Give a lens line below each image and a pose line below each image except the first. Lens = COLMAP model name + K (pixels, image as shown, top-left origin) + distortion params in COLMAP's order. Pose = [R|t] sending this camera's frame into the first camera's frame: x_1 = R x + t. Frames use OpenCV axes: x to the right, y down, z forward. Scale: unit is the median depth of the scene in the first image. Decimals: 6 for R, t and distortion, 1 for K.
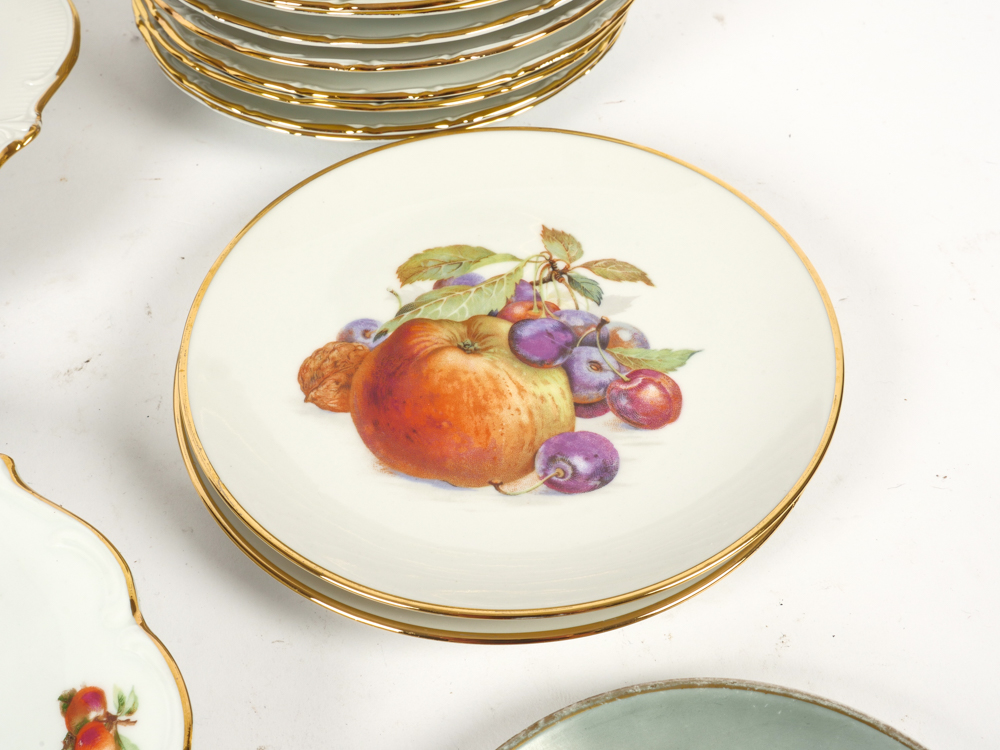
lens RADIAL K [[1426.9, 0, 506.8], [0, 1426.9, 371.1], [0, 0, 1]] dist [0.008512, 0.000000]
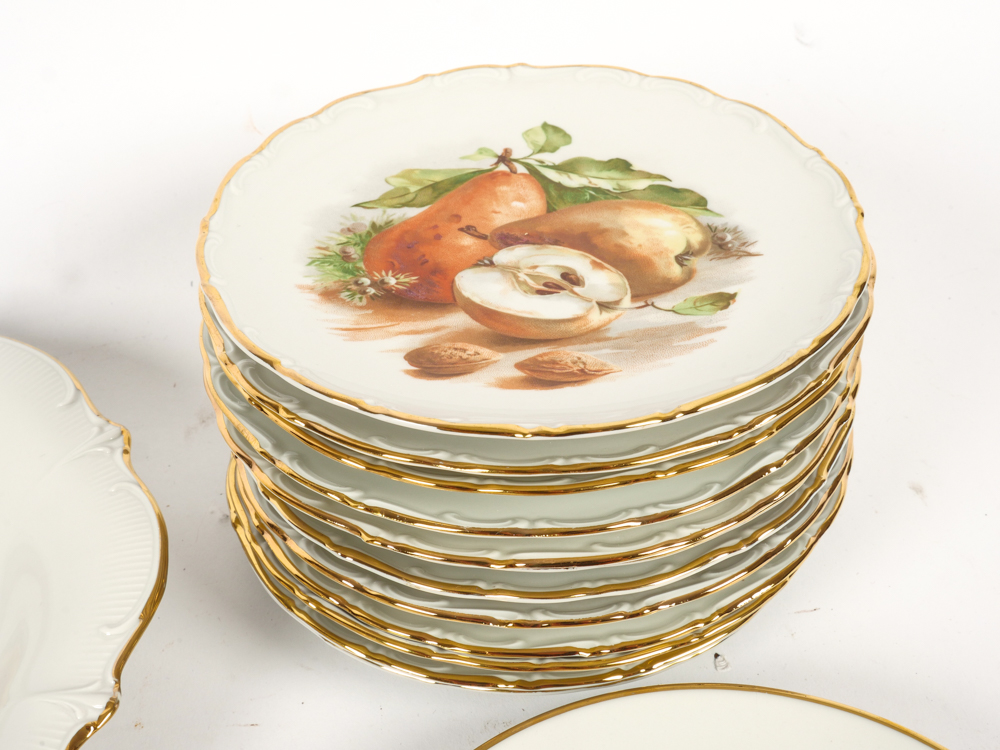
lens RADIAL K [[1426.9, 0, 496.5], [0, 1426.9, 375.3], [0, 0, 1]] dist [0.008512, 0.000000]
pose [[0.999744, -0.001195, -0.022572, -0.098102], [-0.002193, 0.988762, -0.149485, -0.231393], [0.022497, 0.149496, 0.988506, 0.190985]]
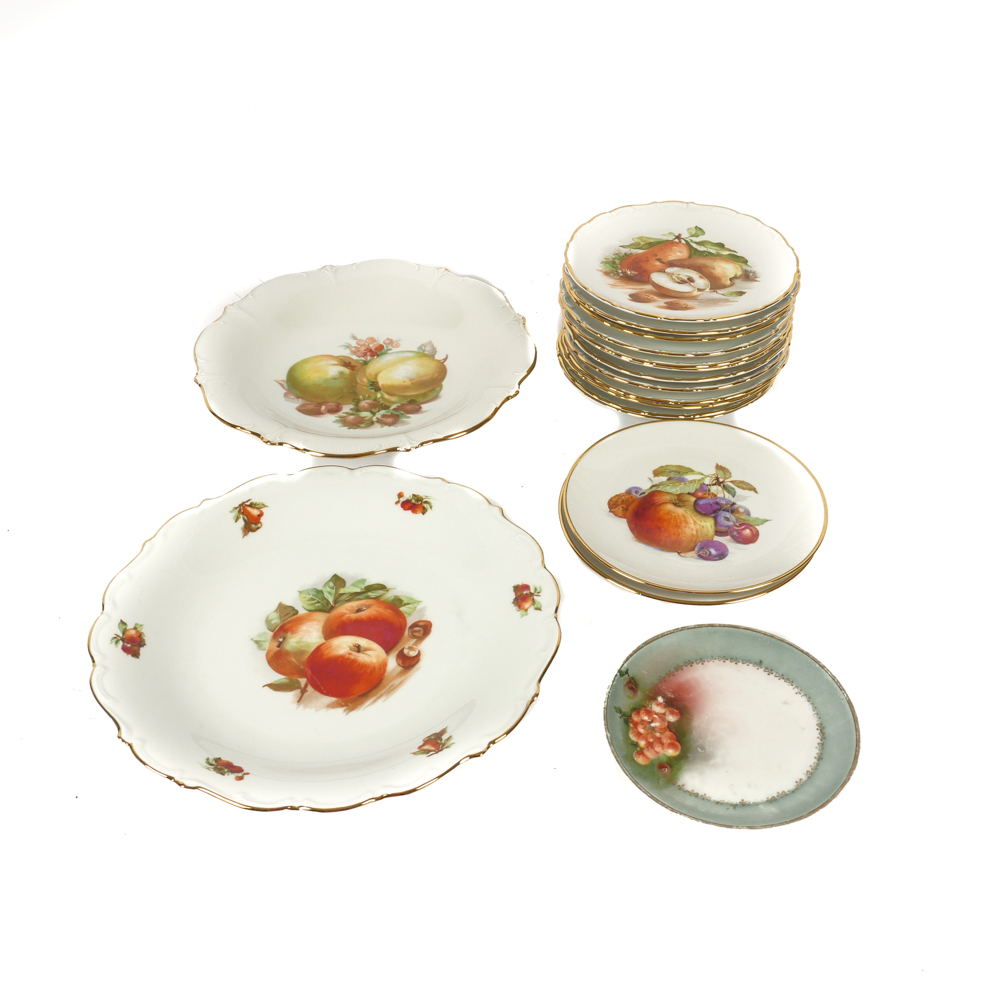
lens RADIAL K [[1290.0, 0, 517.5], [0, 1290.0, 487.4], [0, 0, 1]] dist [0.053177, 0.000000]
pose [[0.972214, 0.161978, -0.169006, 0.072983], [-0.182615, 0.976480, -0.114624, 0.245223], [0.146465, 0.142302, 0.978927, -1.152354]]
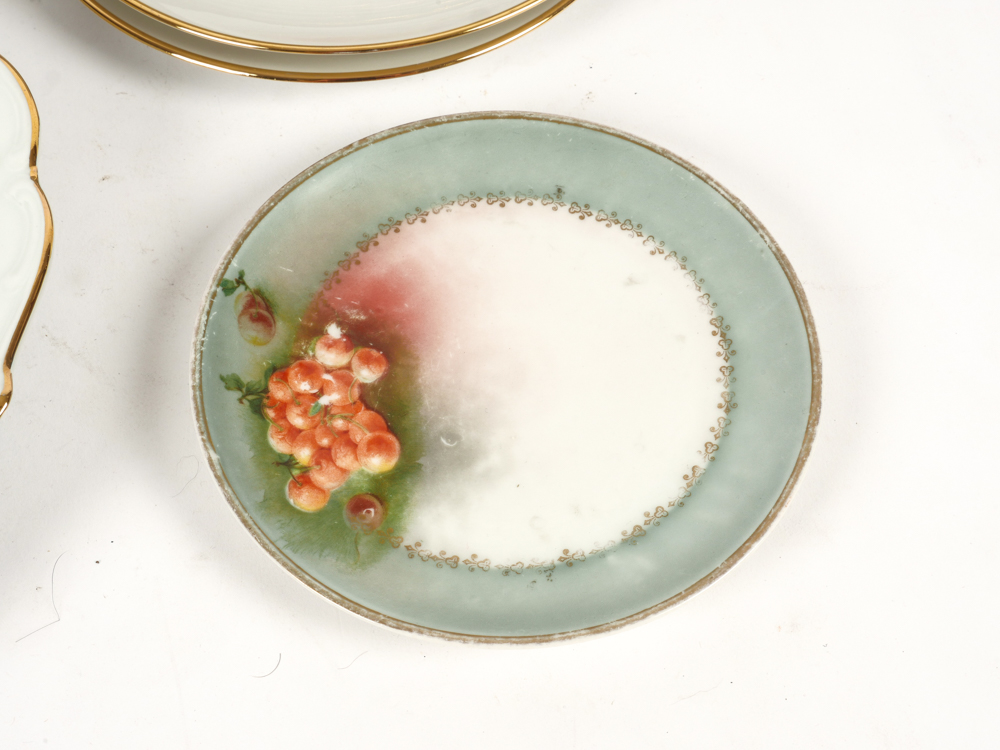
lens RADIAL K [[1750.9, 0, 502.0], [0, 1750.9, 376.9], [0, 0, 1]] dist [0.011791, 0.000000]
pose [[0.999777, 0.009691, 0.018750, 0.086774], [-0.012489, 0.987775, 0.155387, 0.160275], [-0.017015, -0.155586, 0.987676, -0.289588]]
